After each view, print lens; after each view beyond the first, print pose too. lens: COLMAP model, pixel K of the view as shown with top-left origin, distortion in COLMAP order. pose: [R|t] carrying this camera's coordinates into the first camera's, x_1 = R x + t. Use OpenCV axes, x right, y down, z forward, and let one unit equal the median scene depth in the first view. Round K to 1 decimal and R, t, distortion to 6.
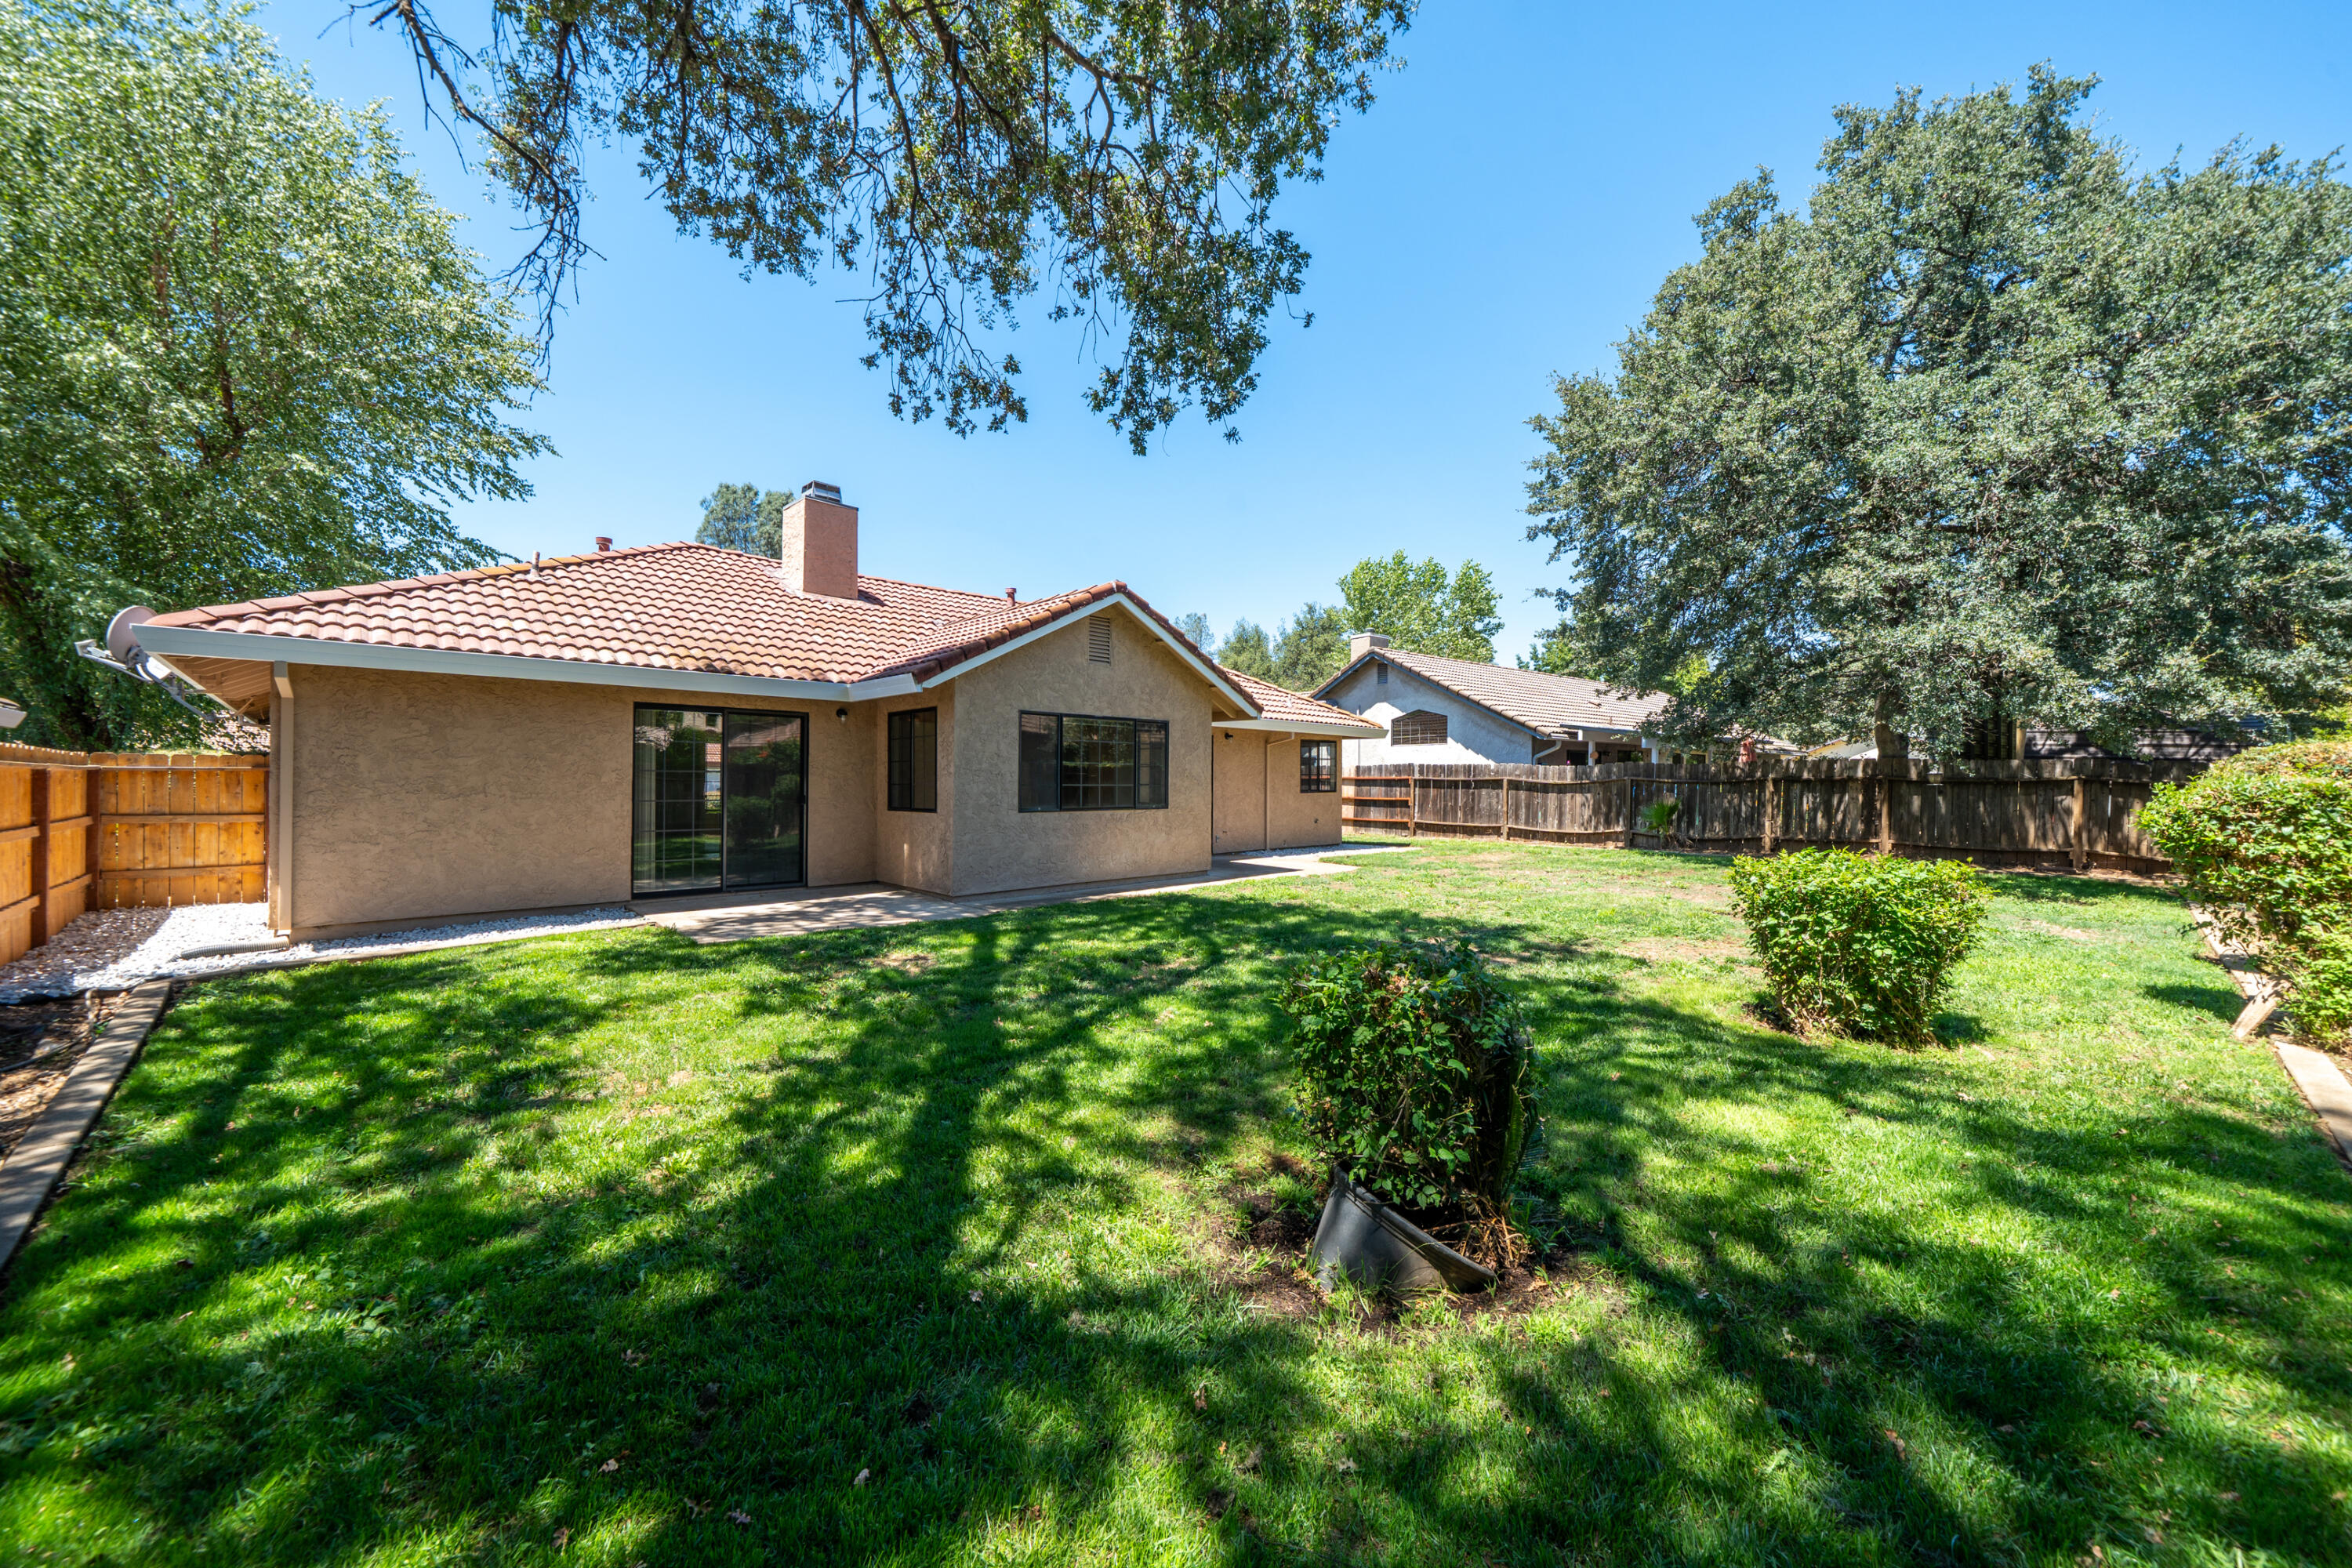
lens RADIAL K [[858.5, 0, 1167.0], [0, 858.5, 776.1], [0, 0, 1]] dist [-0.004248, -0.000119]
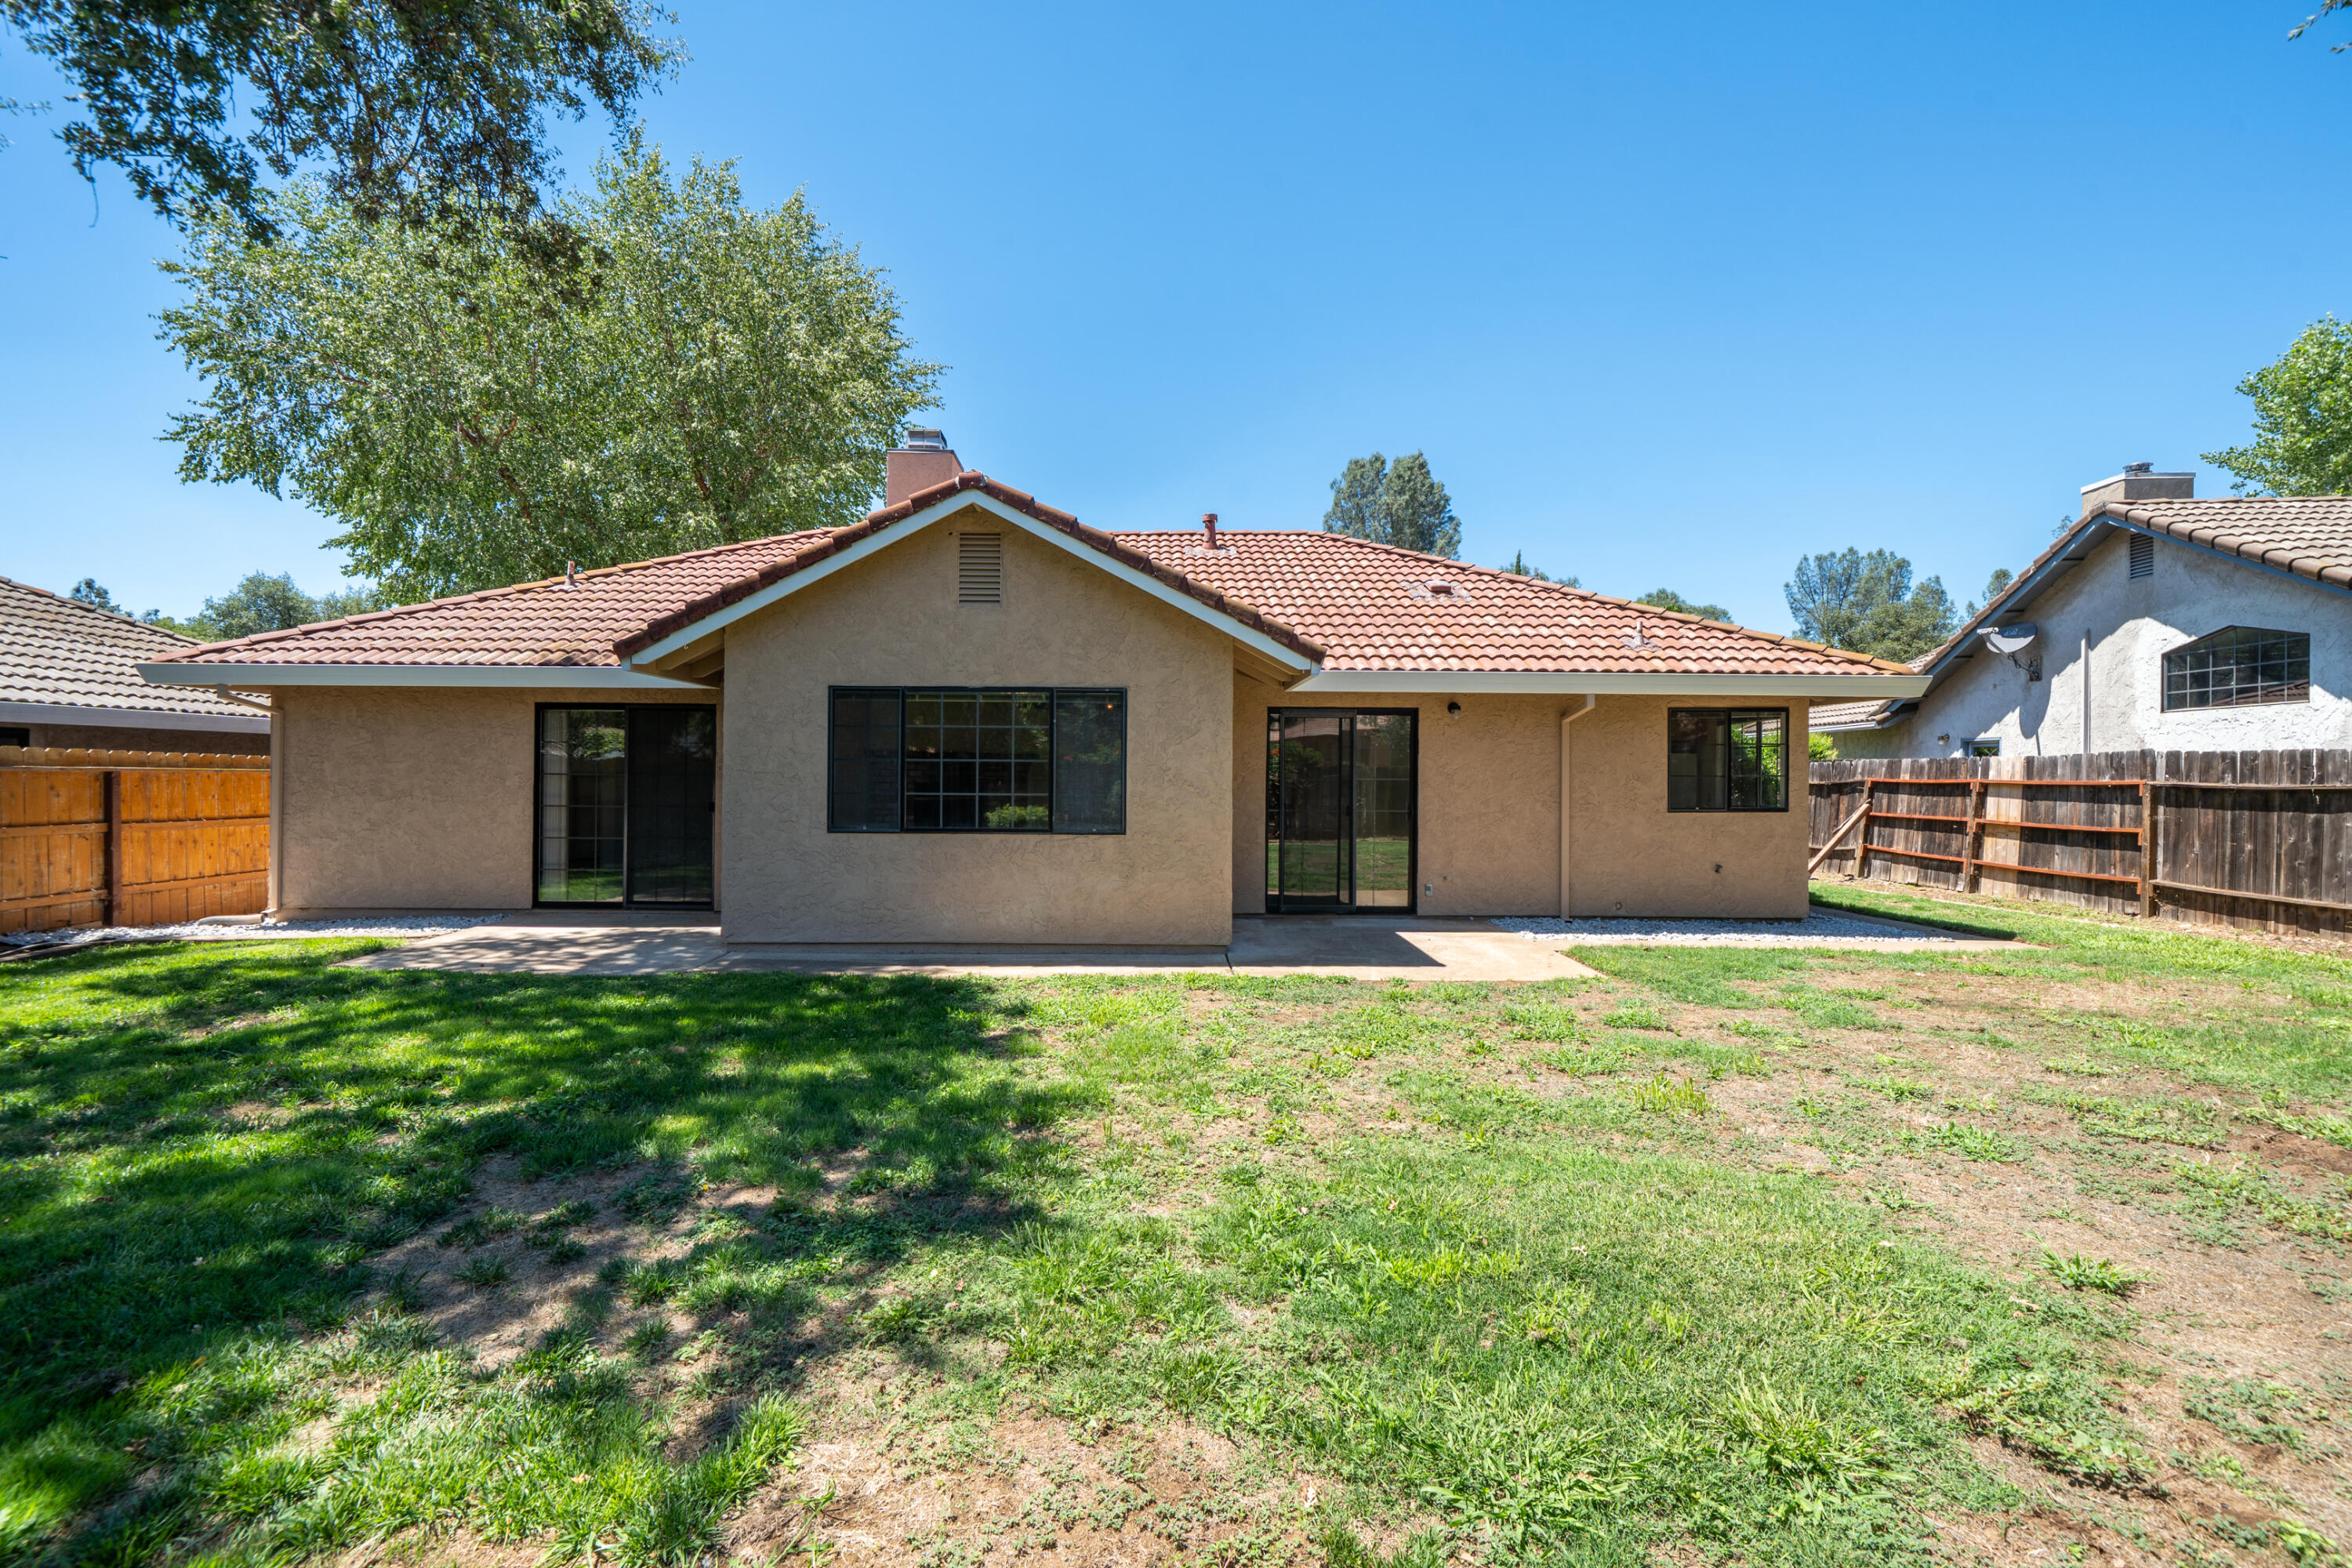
lens RADIAL K [[993.2, 0, 1176.0], [0, 993.2, 784.0], [0, 0, 1]] dist [0.001946, 0.000254]
pose [[0.720776, 0.006324, -0.693139, 0.282546], [0.000236, 0.999956, 0.009369, -0.002437], [0.693168, -0.006916, 0.720743, 0.293073]]
